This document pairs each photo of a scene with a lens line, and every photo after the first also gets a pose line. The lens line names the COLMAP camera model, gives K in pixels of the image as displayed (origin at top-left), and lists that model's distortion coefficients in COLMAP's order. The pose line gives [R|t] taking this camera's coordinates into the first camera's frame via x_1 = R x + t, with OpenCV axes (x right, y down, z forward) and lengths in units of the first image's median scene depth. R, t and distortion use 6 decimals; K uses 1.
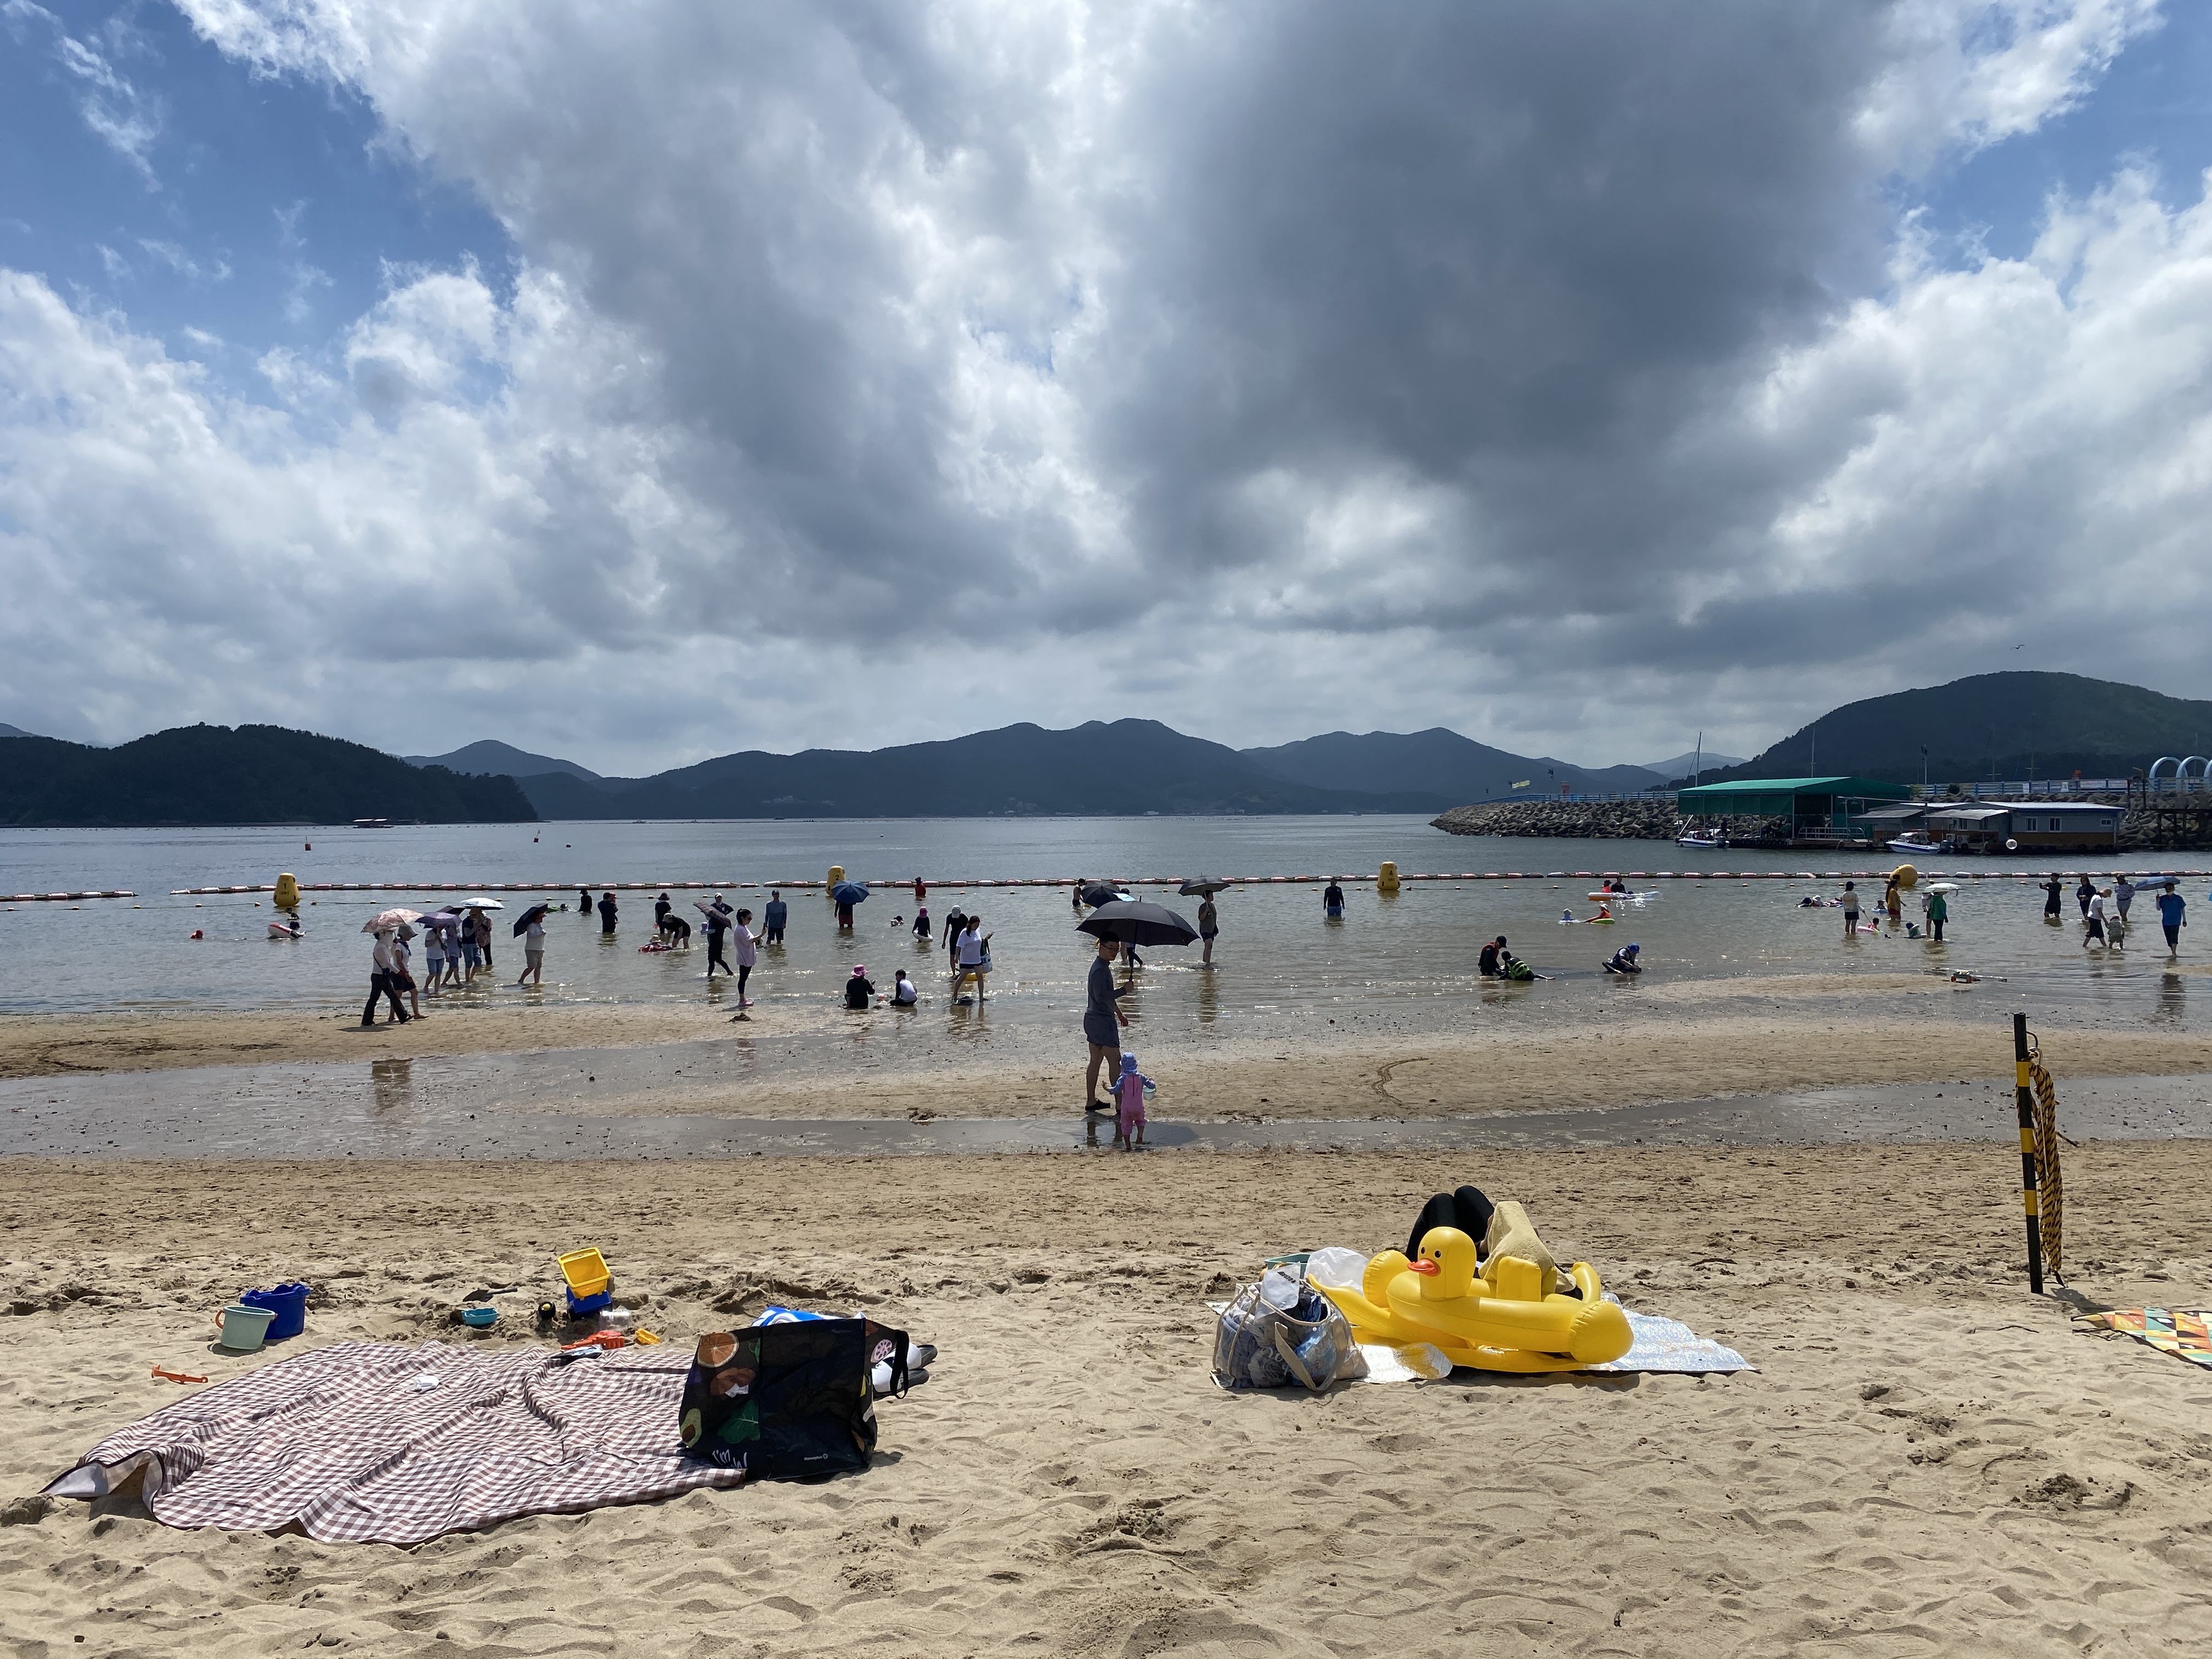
lens RADIAL K [[1689.5, 0, 1107.9], [0, 1689.5, 807.9], [0, 0, 1]] dist [0.071036, -0.064109]
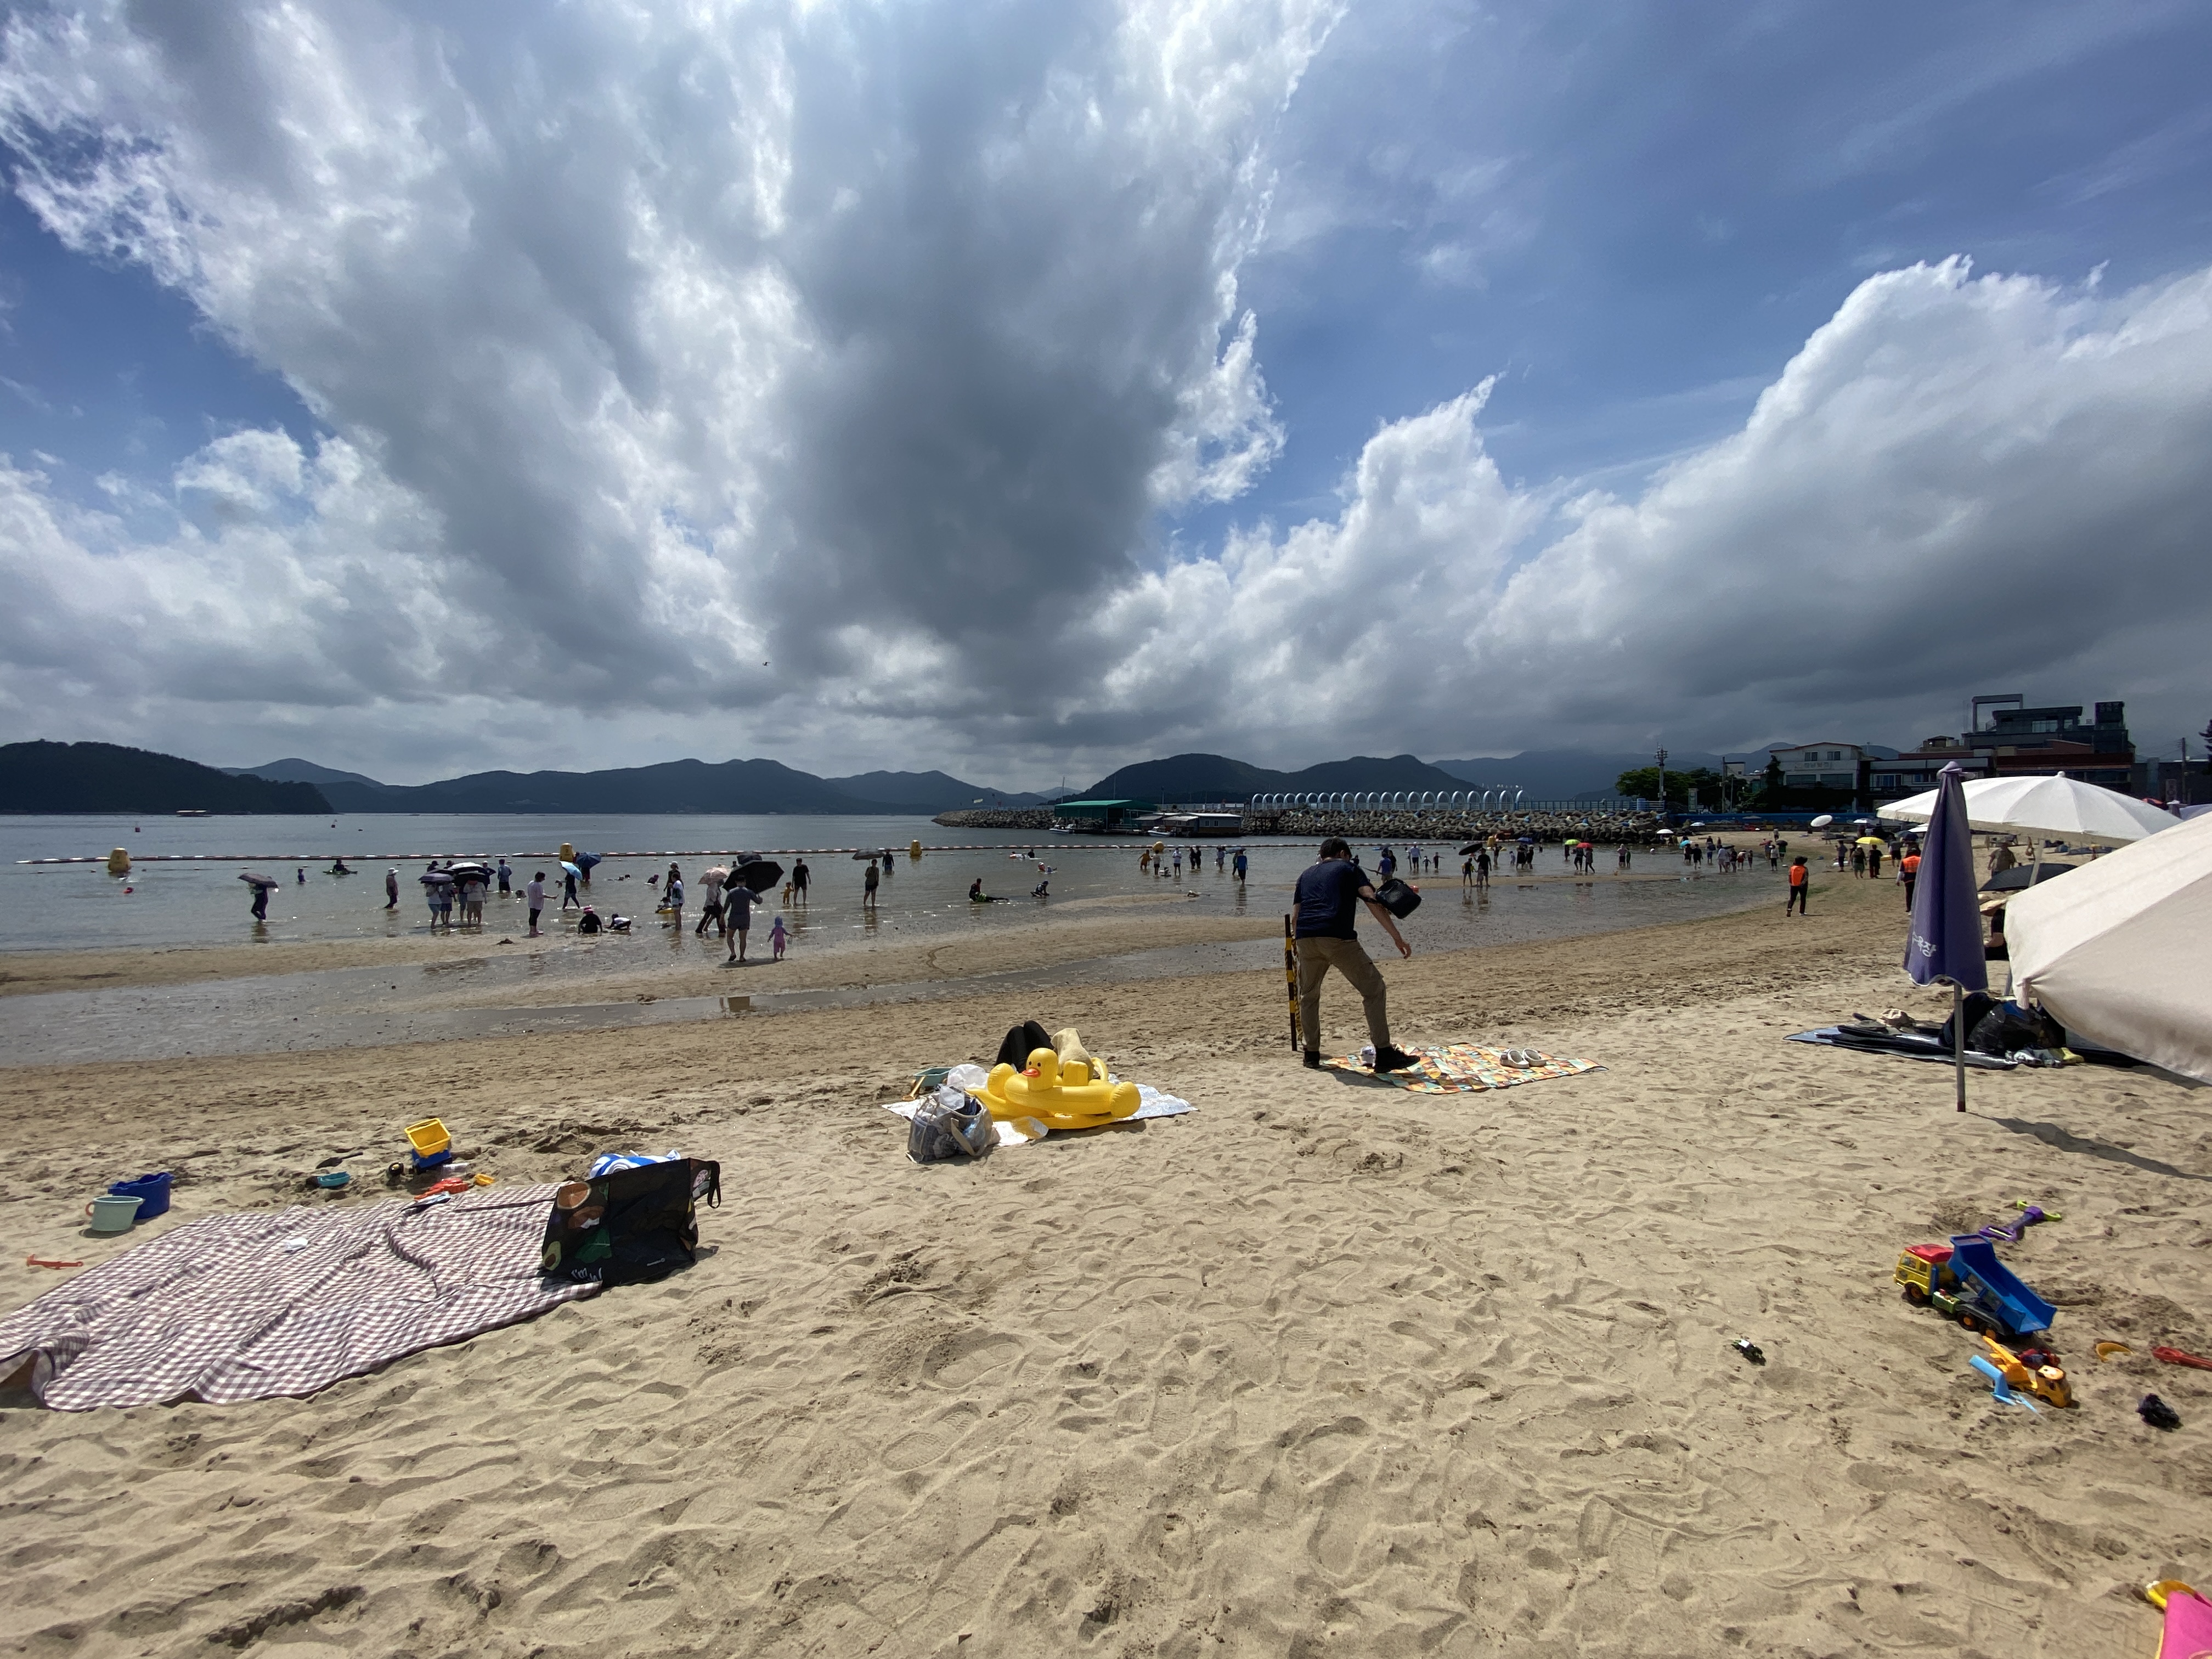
lens RADIAL K [[876.5, 0, 1106.0], [0, 876.5, 829.5], [0, 0, 1]] dist [0.035367, -0.023037]
pose [[0.922549, 0.004658, 0.385851, -0.071201], [-0.012082, 0.999786, 0.016817, 0.001985], [-0.385690, -0.020176, 0.922408, 0.115615]]
